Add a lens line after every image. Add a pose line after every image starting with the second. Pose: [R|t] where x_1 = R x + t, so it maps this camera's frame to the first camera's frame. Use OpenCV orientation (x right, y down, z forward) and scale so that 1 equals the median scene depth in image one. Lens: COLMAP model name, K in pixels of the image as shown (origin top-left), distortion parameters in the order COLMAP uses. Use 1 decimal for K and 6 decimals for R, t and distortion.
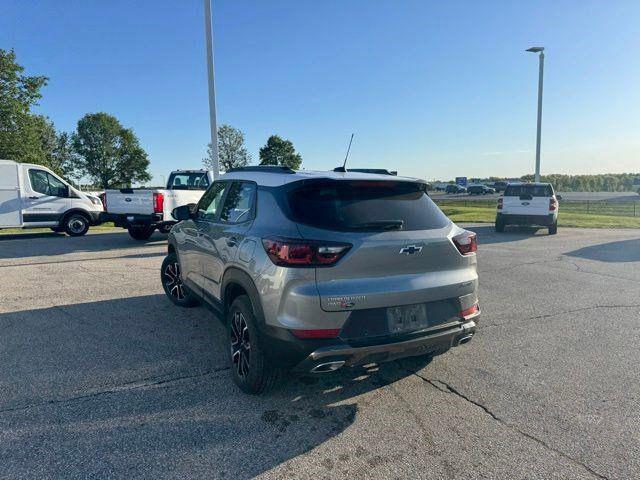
lens RADIAL K [[446.8, 0, 318.3], [0, 446.8, 244.7], [0, 0, 1]] dist [0.064742, -0.082910]
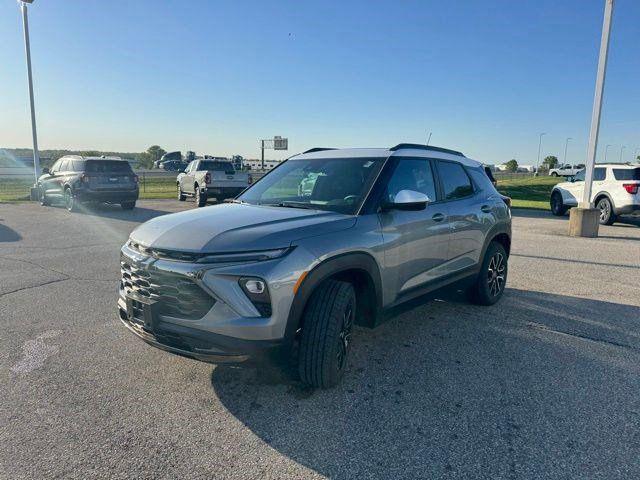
lens RADIAL K [[446.8, 0, 315.4], [0, 446.8, 246.8], [0, 0, 1]] dist [0.064742, -0.082910]
pose [[-0.346642, -0.156758, 0.924806, -0.749456], [0.099196, 0.974281, 0.202326, -0.129222], [-0.932738, 0.161872, -0.322177, 1.134321]]
